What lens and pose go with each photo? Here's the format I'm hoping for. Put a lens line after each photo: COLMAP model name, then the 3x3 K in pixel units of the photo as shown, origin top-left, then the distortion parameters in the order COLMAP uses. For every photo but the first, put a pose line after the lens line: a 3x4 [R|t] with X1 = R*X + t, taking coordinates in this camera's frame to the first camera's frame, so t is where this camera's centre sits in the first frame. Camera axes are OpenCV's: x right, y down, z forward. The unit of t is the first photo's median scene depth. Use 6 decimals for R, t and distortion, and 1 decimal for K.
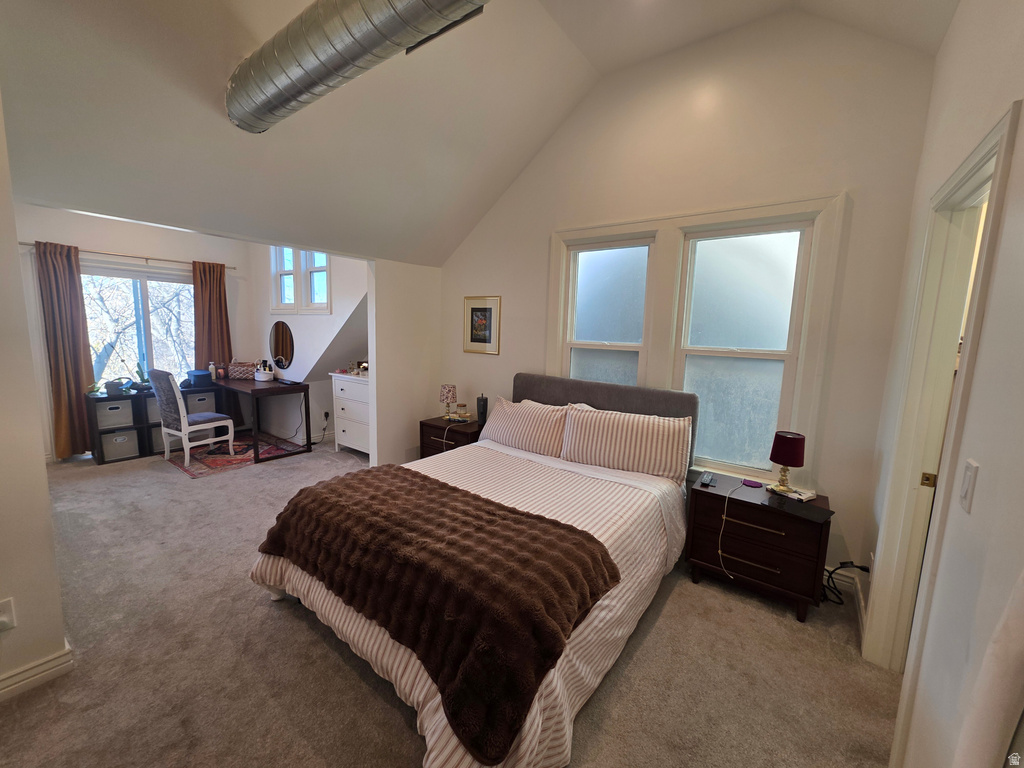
lens RADIAL K [[411.0, 0, 512.0], [0, 411.0, 384.0], [0, 0, 1]] dist [0.000492, -0.000036]
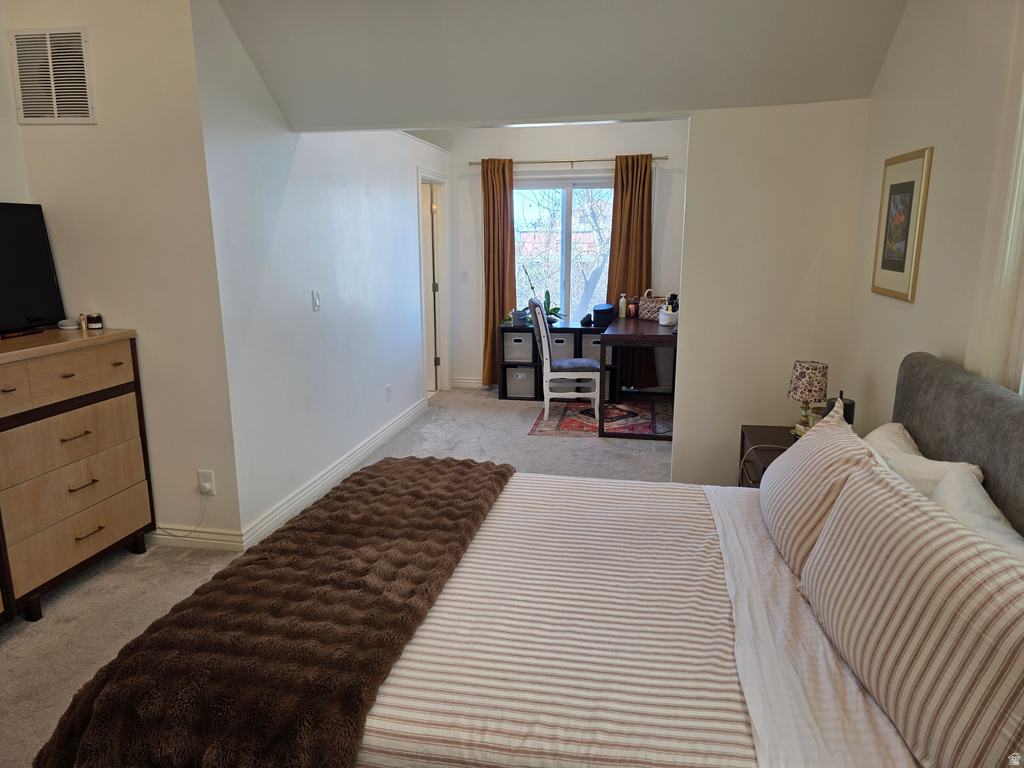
lens RADIAL K [[686.0, 0, 512.0], [0, 686.0, 384.0], [0, 0, 1]] dist [0.118886, -0.148871]
pose [[0.435214, 0.159624, -0.886064, 0.367981], [-0.103944, 0.986485, 0.126660, -0.035355], [0.894307, 0.036977, 0.445924, 0.322166]]
